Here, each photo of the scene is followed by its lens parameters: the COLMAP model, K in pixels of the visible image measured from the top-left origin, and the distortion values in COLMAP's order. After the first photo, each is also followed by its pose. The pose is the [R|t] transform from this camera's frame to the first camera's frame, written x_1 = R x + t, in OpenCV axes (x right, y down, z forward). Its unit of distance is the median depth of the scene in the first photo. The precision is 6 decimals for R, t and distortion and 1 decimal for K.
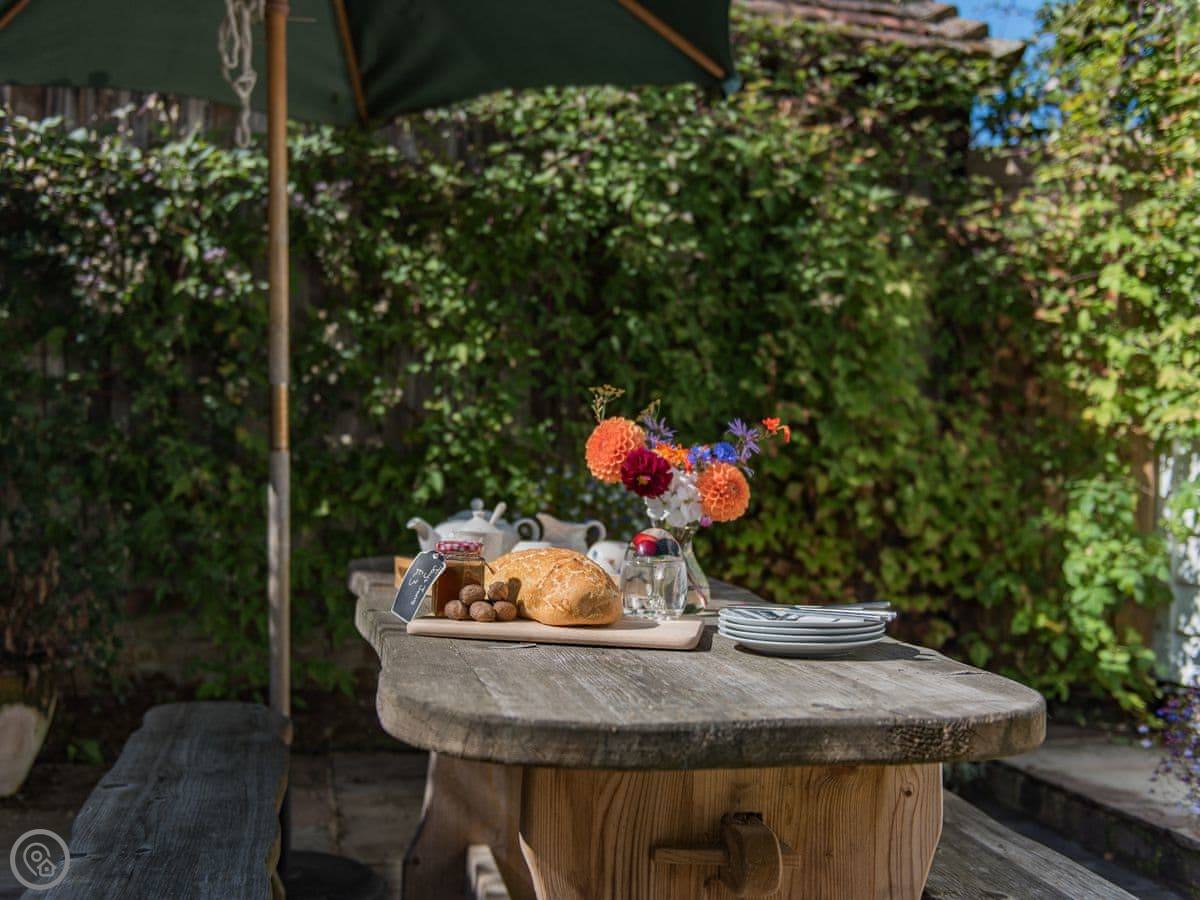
lens RADIAL K [[1297.5, 0, 583.0], [0, 1297.5, 449.2], [0, 0, 1]] dist [0.019096, -0.002815]
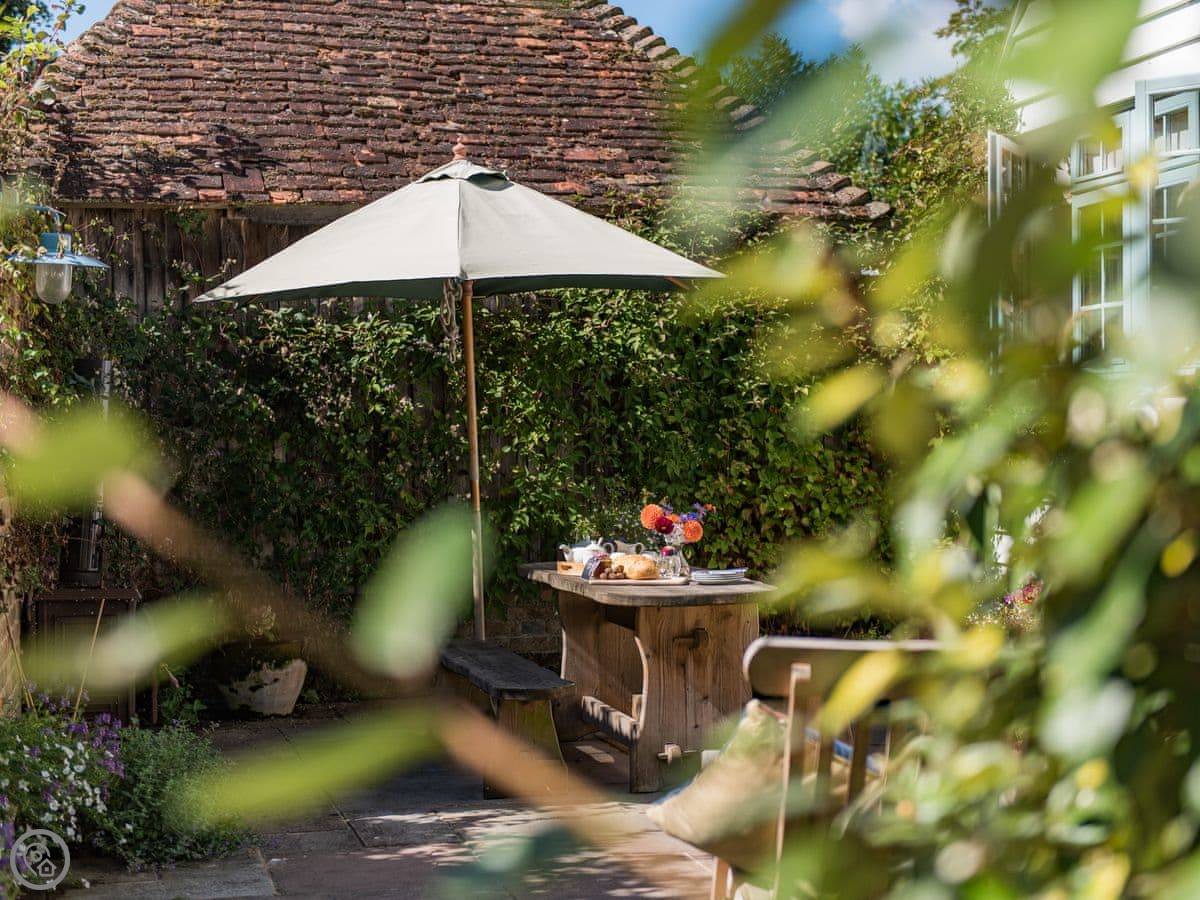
lens RADIAL K [[1681.3, 0, 600.0], [0, 1681.3, 450.0], [0, 0, 1]] dist [0.031826, 0.025319]
pose [[0.998601, -0.038542, 0.036190, -0.093273], [0.038130, 0.999201, 0.012004, -0.084401], [-0.036624, -0.010608, 0.999273, -1.133777]]
